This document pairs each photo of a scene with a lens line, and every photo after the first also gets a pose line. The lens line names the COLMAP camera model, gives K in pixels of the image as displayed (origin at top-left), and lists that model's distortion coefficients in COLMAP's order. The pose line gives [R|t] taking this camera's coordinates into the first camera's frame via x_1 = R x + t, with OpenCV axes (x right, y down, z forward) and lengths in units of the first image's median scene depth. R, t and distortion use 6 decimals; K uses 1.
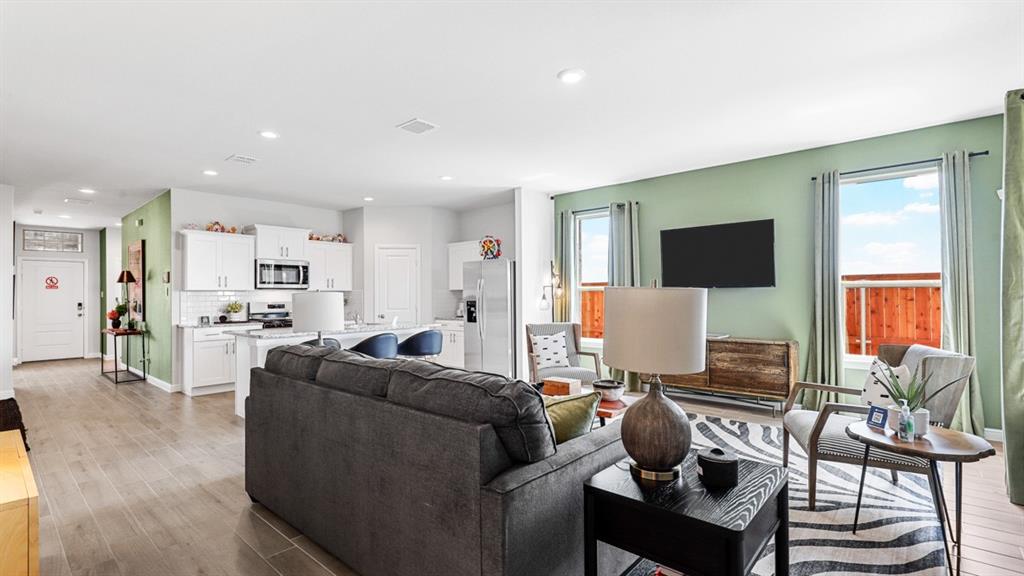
lens RADIAL K [[465.3, 0, 515.3], [0, 465.3, 291.9], [0, 0, 1]] dist [-0.004745, 0.000932]
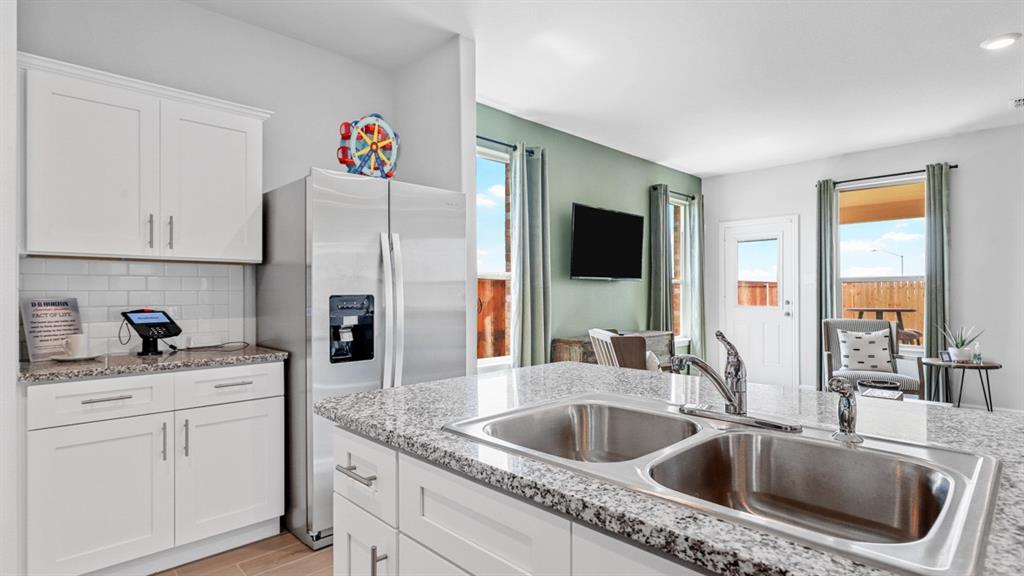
lens RADIAL K [[509.8, 0, 521.8], [0, 509.8, 292.1], [0, 0, 1]] dist [-0.000902, 0.000110]
pose [[0.072326, 0.013909, 0.997284, -0.426527], [-0.002288, 0.999902, -0.013780, 0.021518], [-0.997378, -0.001285, 0.072351, 0.827069]]
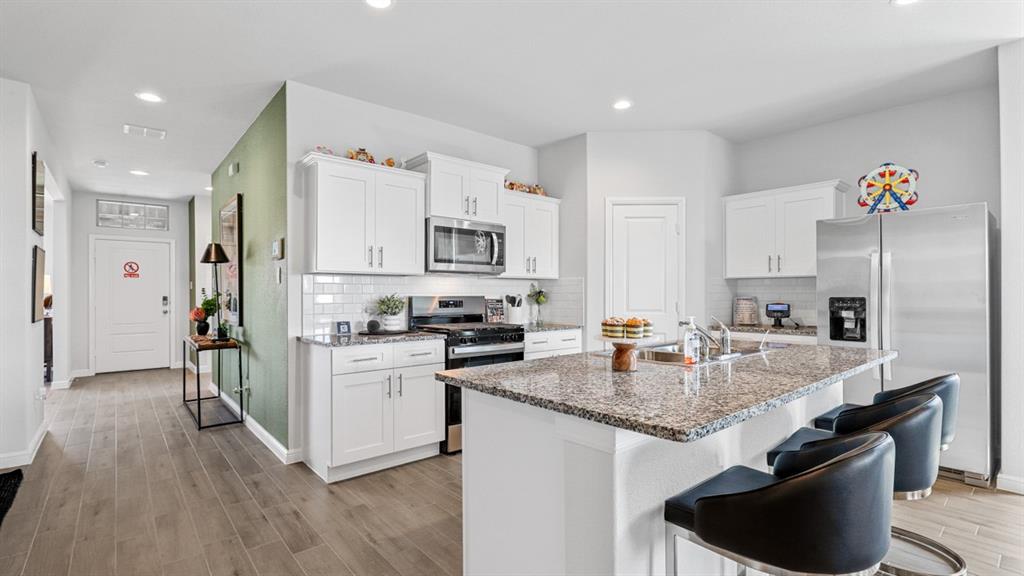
lens RADIAL K [[465.3, 0, 512.9], [0, 465.3, 293.6], [0, 0, 1]] dist [-0.004745, 0.000932]
pose [[0.989602, 0.006457, -0.143691, -0.360548], [-0.005091, 0.999938, 0.009876, 0.012189], [0.143746, -0.009041, 0.989573, 0.449221]]
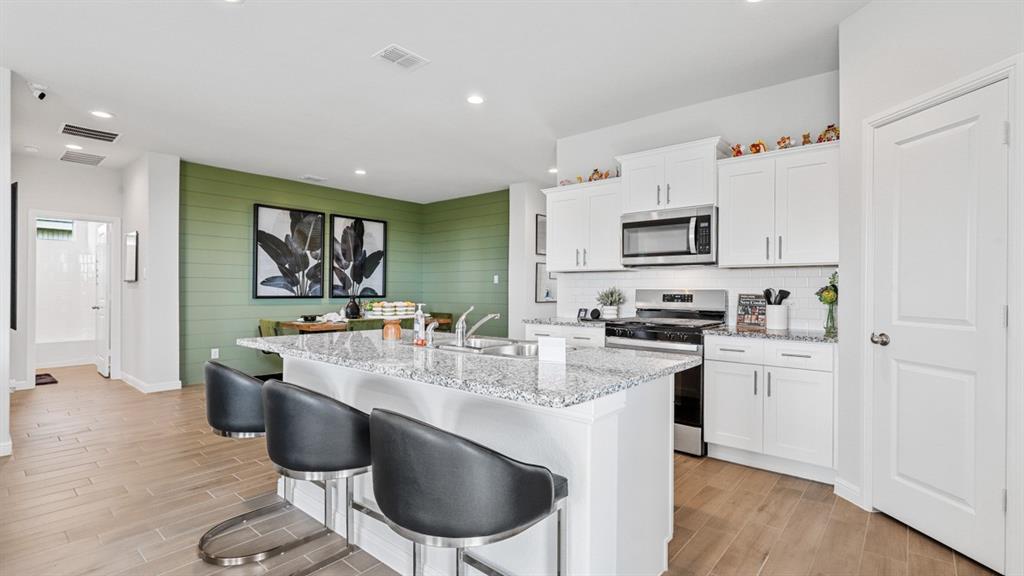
lens RADIAL K [[465.3, 0, 512.4], [0, 465.3, 293.1], [0, 0, 1]] dist [-0.004745, 0.000932]
pose [[0.003795, 0.015848, -0.999867, 0.030139], [0.004881, 0.999862, 0.015867, 0.015797], [0.999981, -0.004941, 0.003717, 0.813310]]
